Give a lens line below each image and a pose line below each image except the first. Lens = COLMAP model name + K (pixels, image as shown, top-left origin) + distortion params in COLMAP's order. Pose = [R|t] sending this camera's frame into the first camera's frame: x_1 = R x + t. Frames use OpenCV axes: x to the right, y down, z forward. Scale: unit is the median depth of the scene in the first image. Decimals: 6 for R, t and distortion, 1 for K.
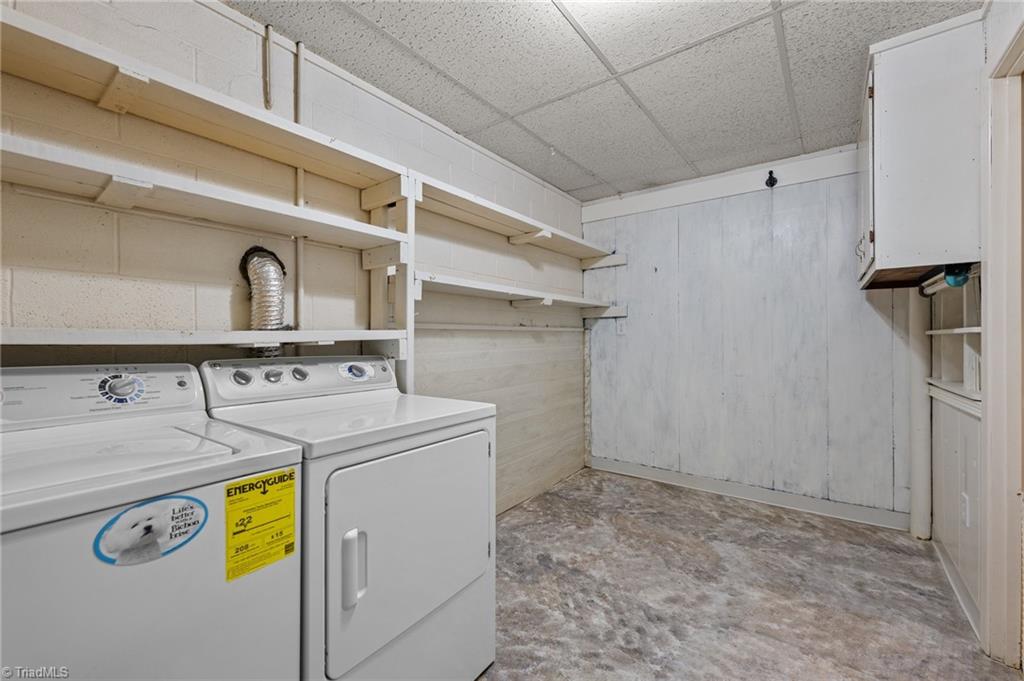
lens RADIAL K [[419.4, 0, 510.8], [0, 419.4, 340.7], [0, 0, 1]] dist [0.002492, -0.000844]
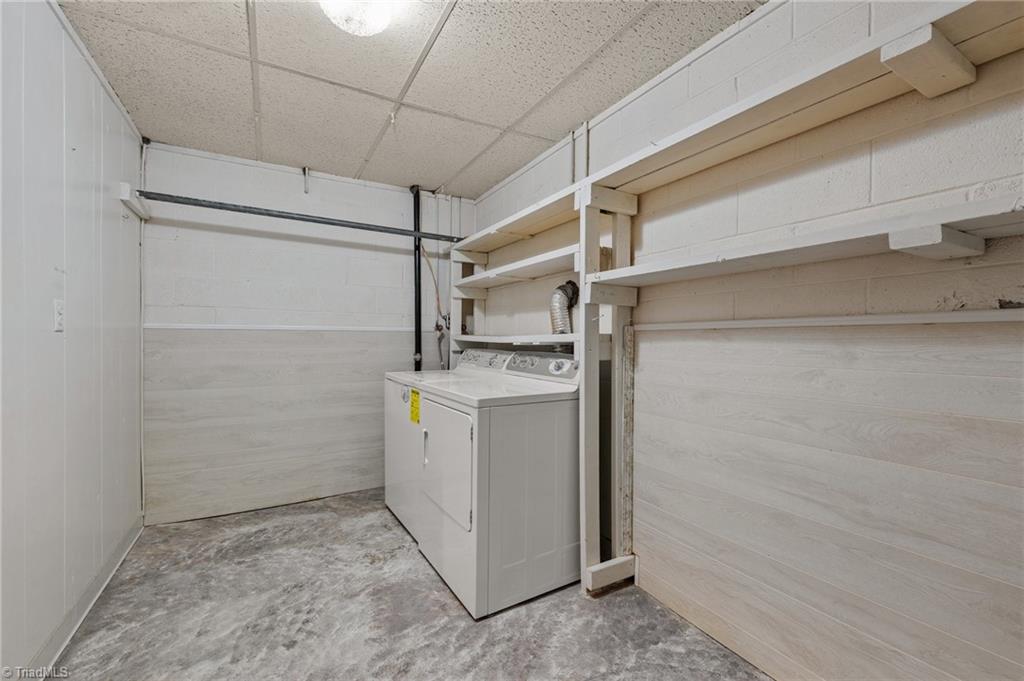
lens RADIAL K [[419.4, 0, 509.7], [0, 419.4, 339.1], [0, 0, 1]] dist [0.002492, -0.000844]
pose [[-0.395118, 0.004739, -0.918618, 0.905609], [-0.005227, 0.999959, 0.007407, -0.018905], [0.918616, 0.007728, -0.395077, 1.417907]]
